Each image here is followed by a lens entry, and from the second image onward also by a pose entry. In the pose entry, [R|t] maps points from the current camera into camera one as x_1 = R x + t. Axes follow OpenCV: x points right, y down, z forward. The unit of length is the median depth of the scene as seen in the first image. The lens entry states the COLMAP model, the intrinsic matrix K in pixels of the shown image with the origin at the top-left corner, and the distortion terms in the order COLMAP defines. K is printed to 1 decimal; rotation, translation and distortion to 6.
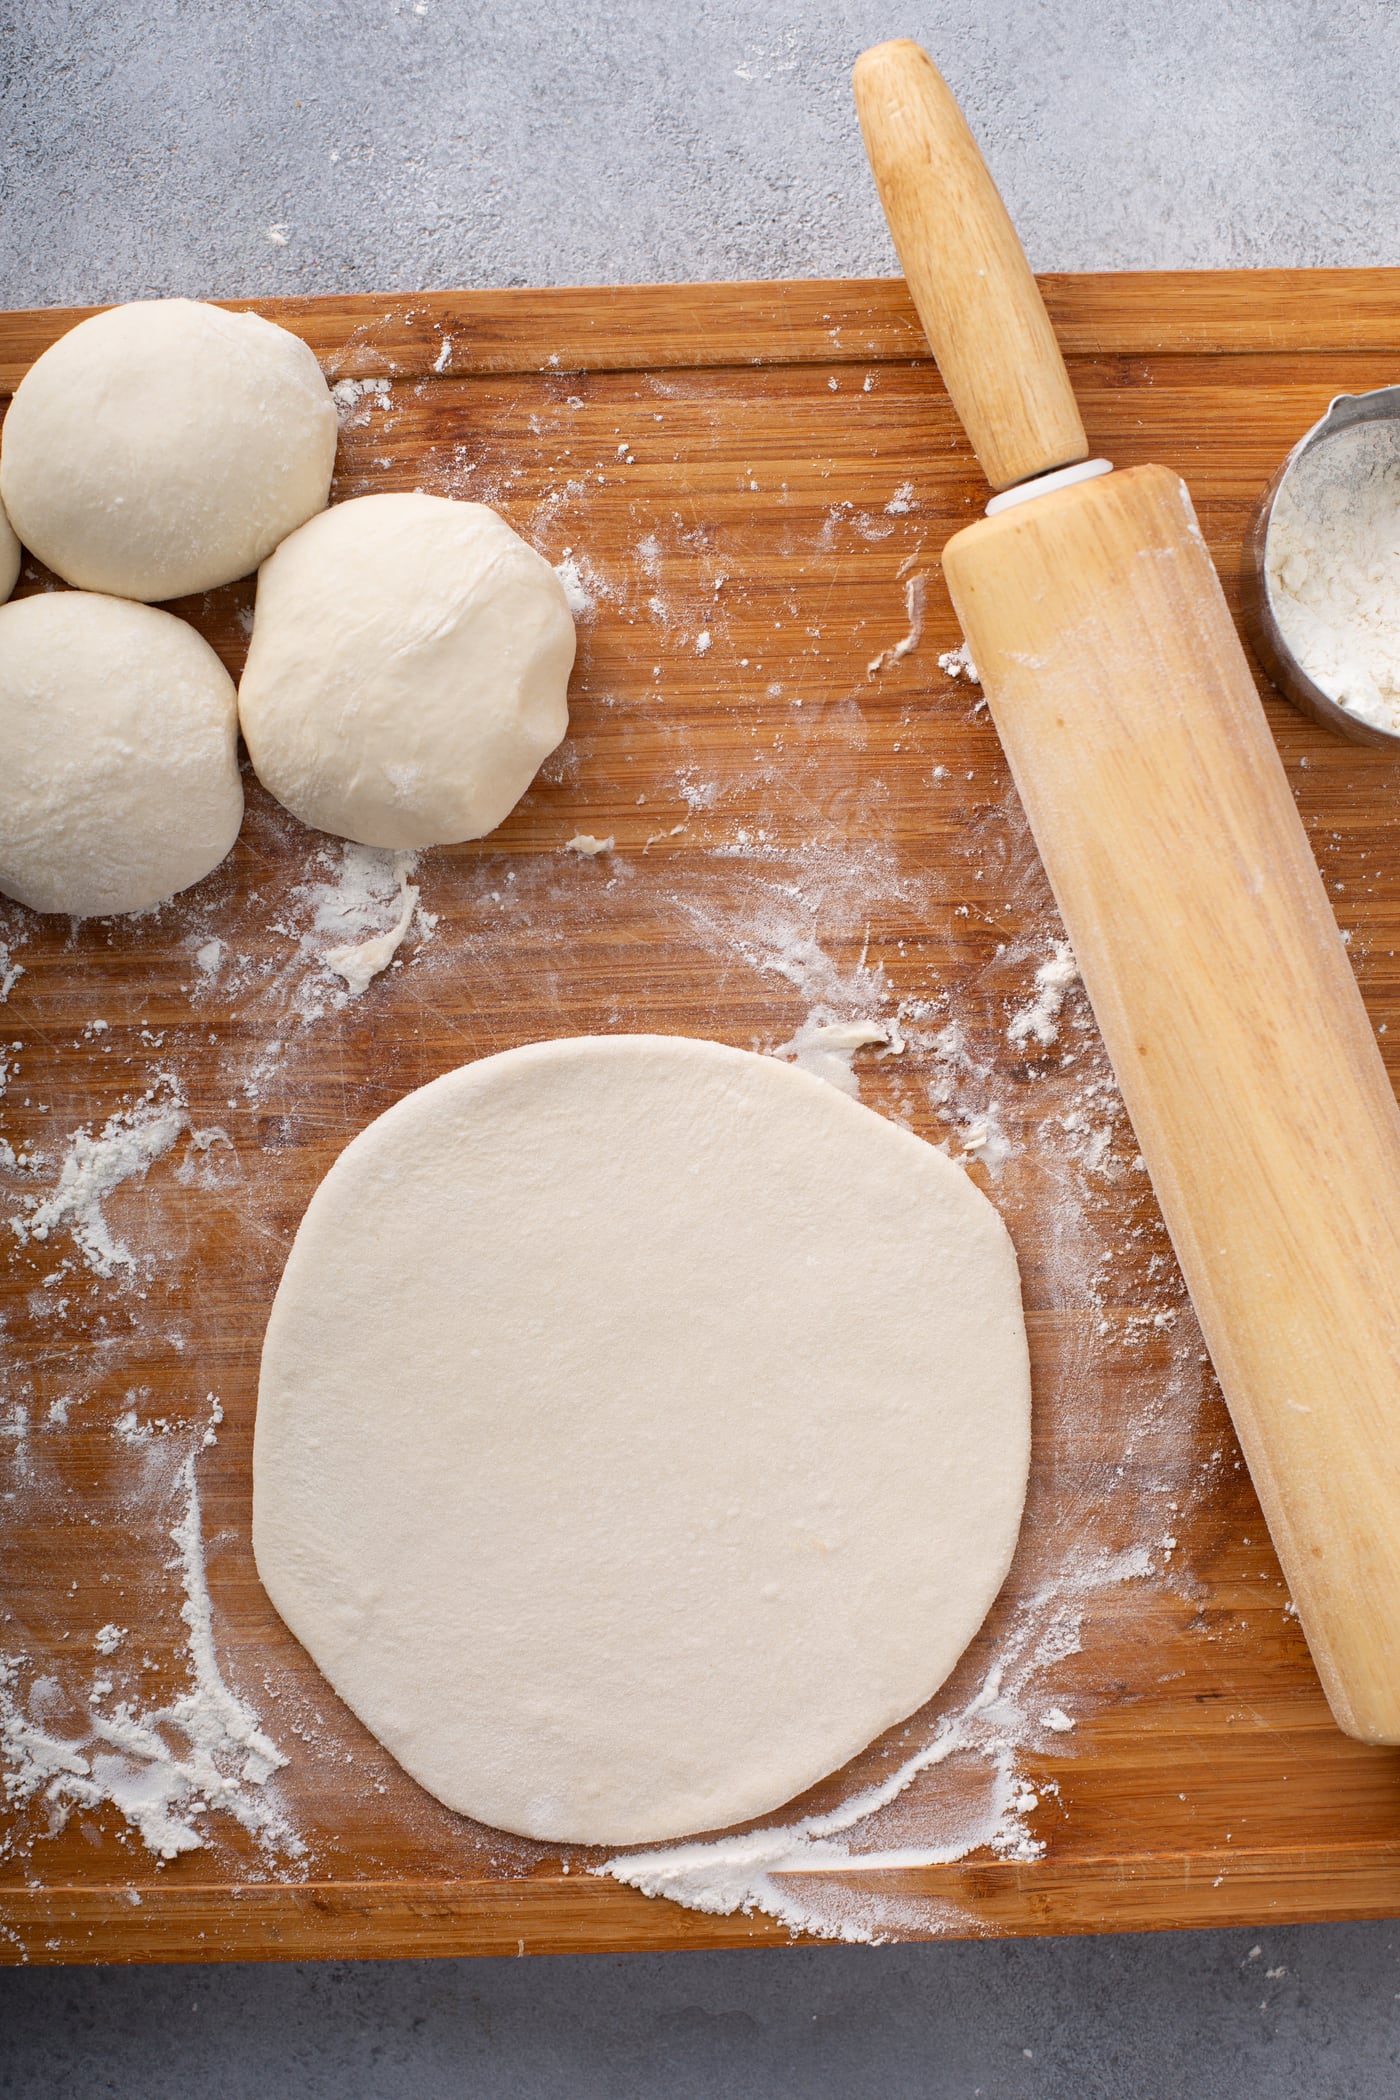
lens RADIAL K [[3337.2, 0, 714.0], [0, 3337.2, 1055.9], [0, 0, 1]] dist [-0.212001, 0.000000]
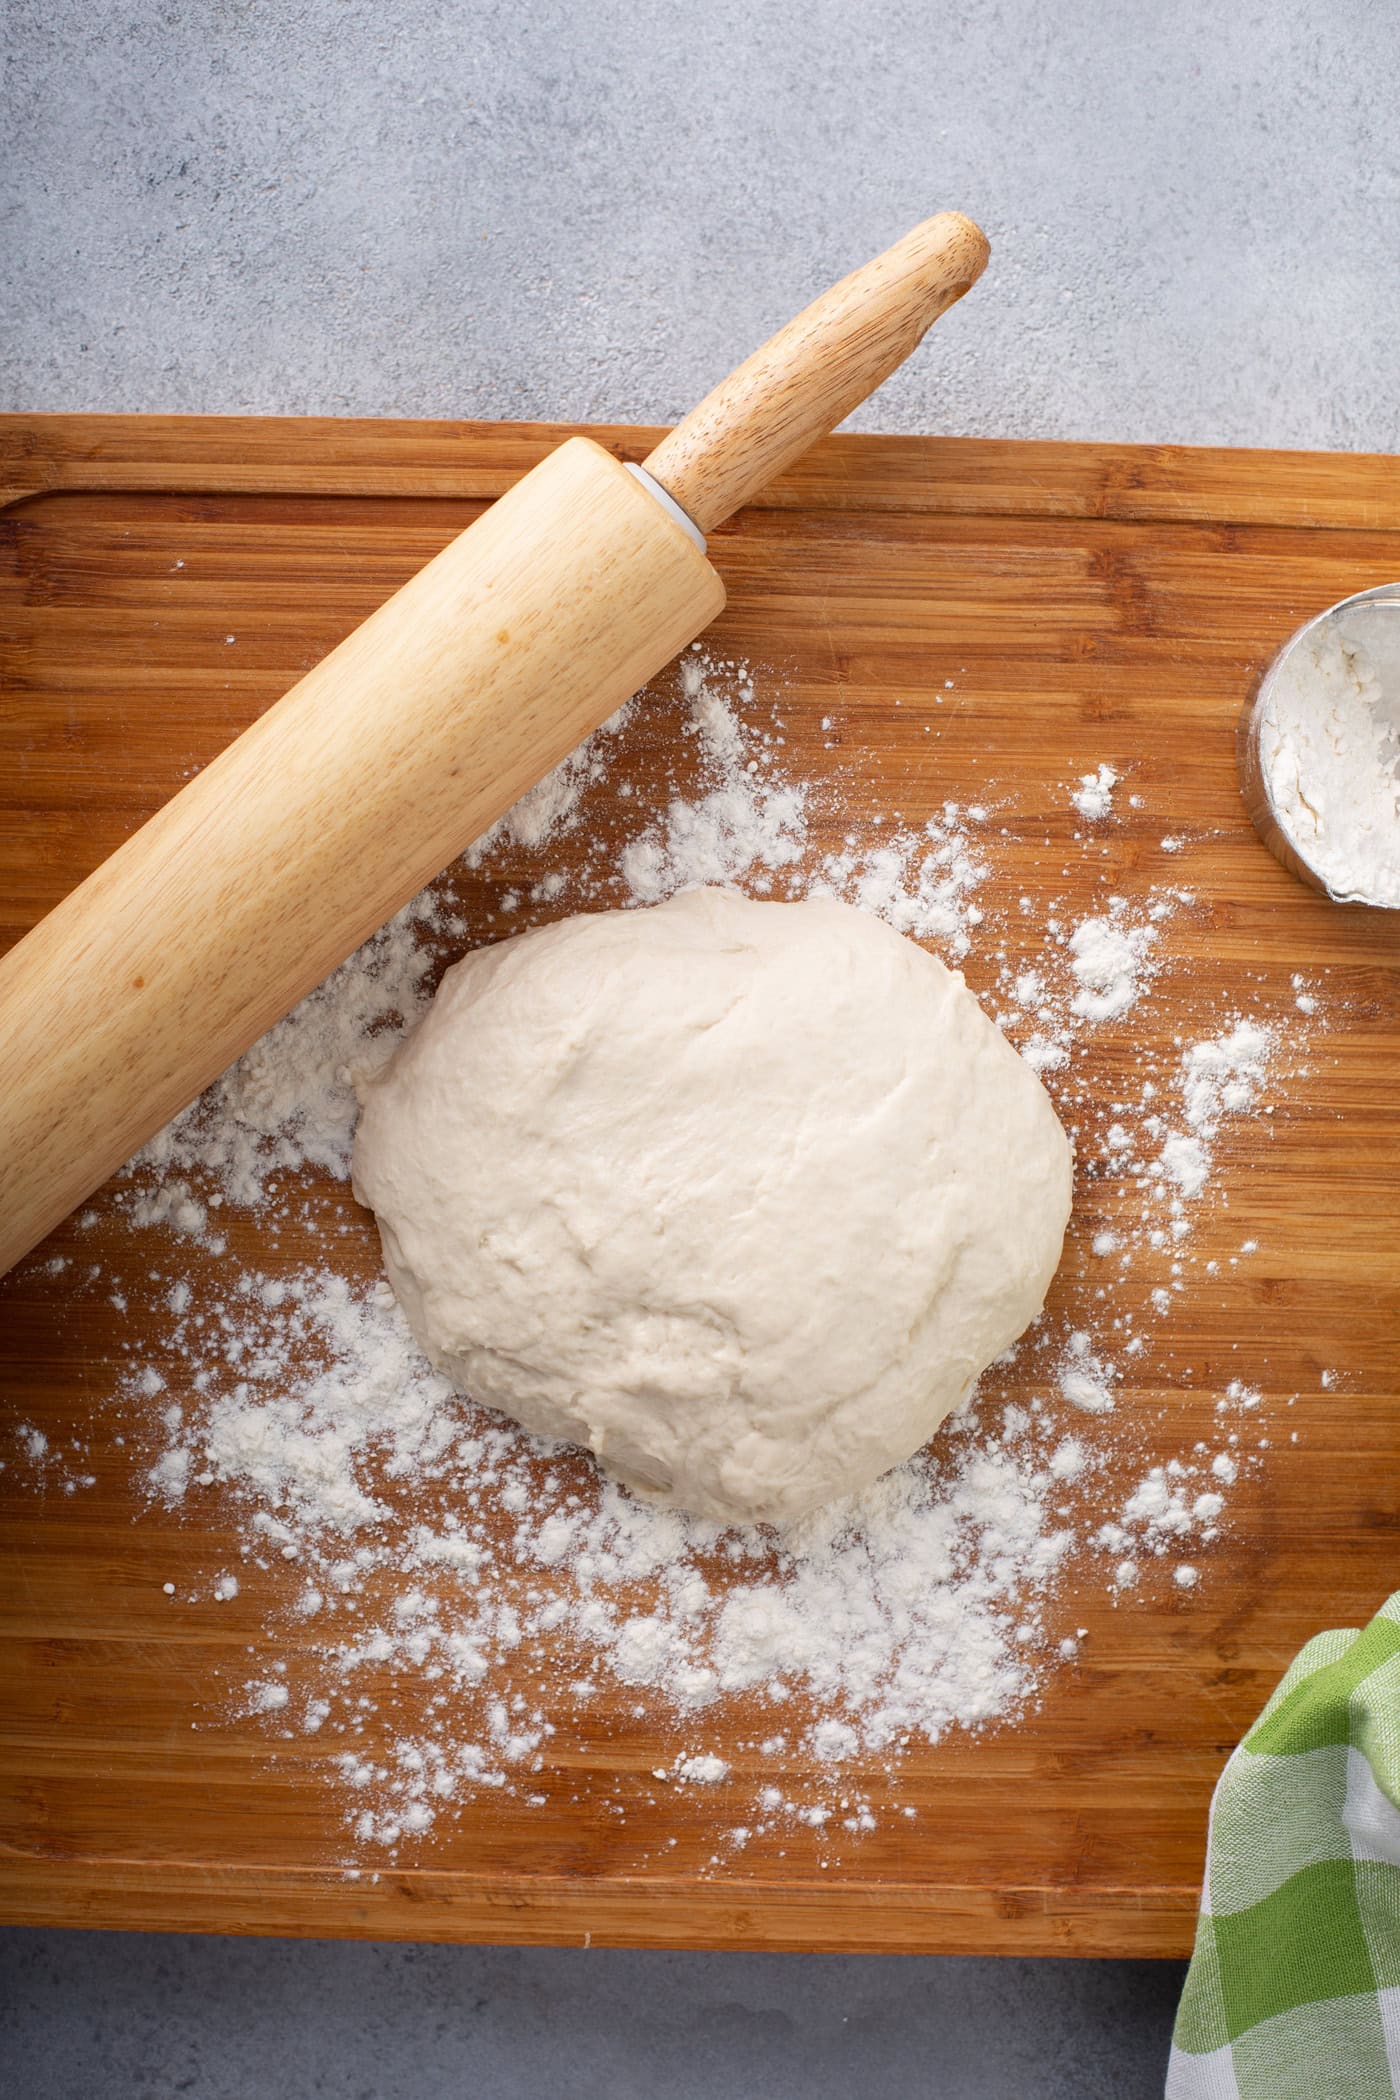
lens RADIAL K [[3337.2, 0, 695.6], [0, 3337.2, 1055.7], [0, 0, 1]] dist [-0.212001, 0.000000]
pose [[0.998018, 0.062746, 0.004720, -0.046461], [-0.062733, 0.998027, -0.002731, -0.021546], [-0.004882, 0.002429, 0.999985, -0.094930]]
